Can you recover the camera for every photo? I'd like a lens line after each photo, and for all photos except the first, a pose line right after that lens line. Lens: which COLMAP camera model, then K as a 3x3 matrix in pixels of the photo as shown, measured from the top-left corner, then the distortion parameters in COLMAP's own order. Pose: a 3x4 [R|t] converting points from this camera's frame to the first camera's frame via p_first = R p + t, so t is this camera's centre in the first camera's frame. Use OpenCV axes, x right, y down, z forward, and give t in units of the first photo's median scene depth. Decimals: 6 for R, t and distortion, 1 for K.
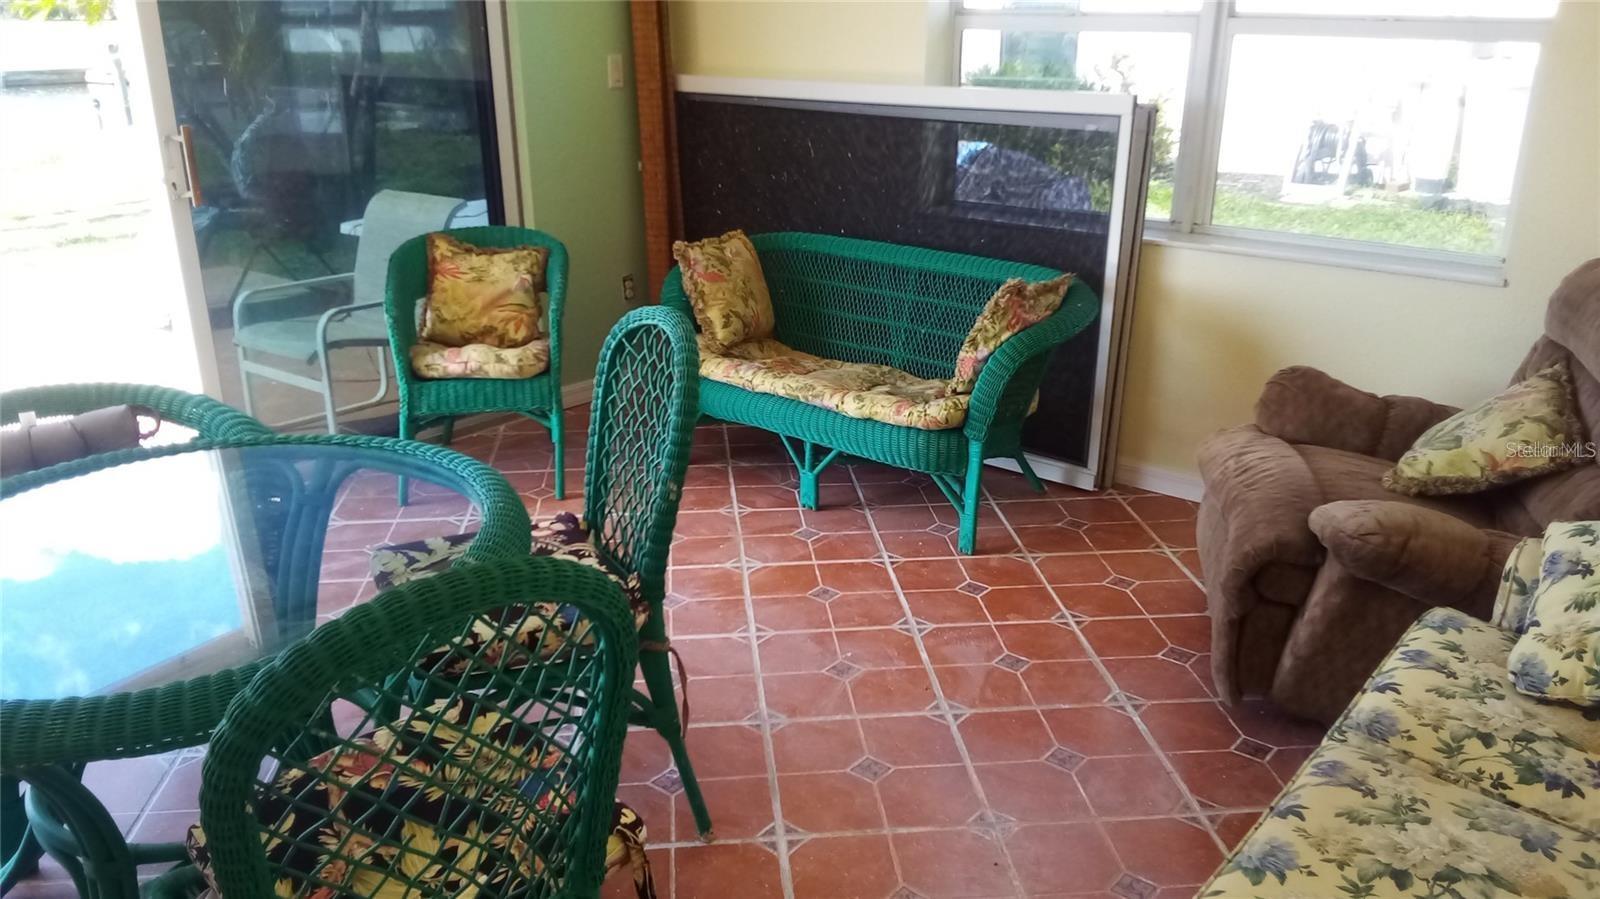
lens RADIAL K [[1269.0, 0, 801.7], [0, 1269.0, 437.5], [0, 0, 1]] dist [0.088456, -0.140930]
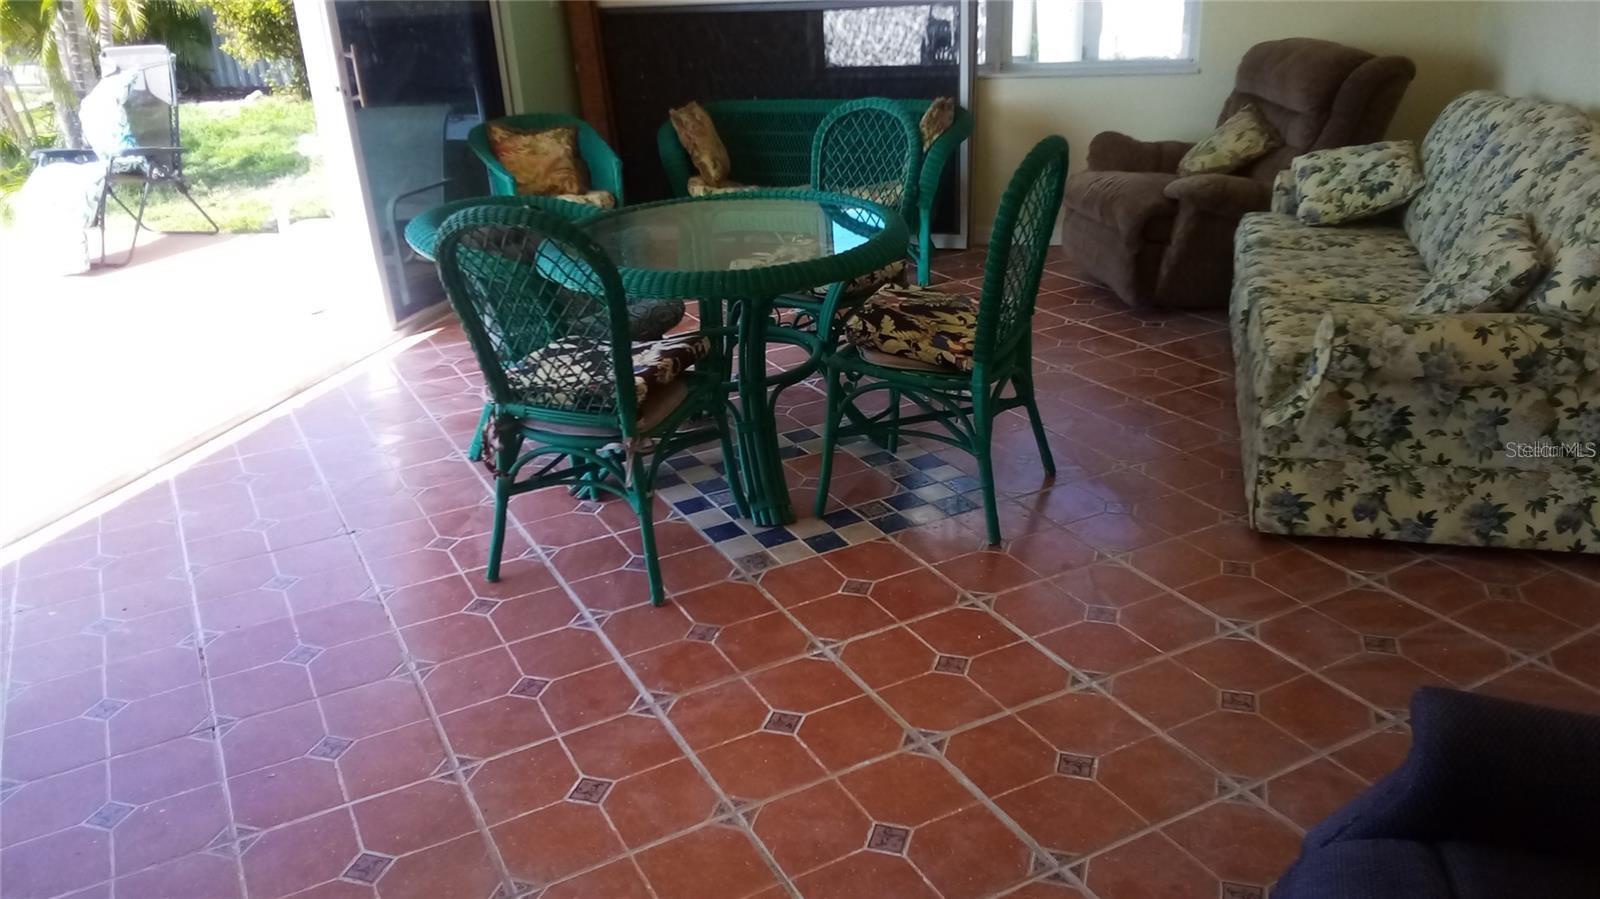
lens RADIAL K [[1269.0, 0, 793.1], [0, 1269.0, 455.2], [0, 0, 1]] dist [0.088456, -0.140930]
pose [[0.928802, -0.182754, 0.322378, -0.703653], [0.168112, 0.983065, 0.072948, 0.195906], [-0.330250, -0.013559, 0.943796, -0.519248]]
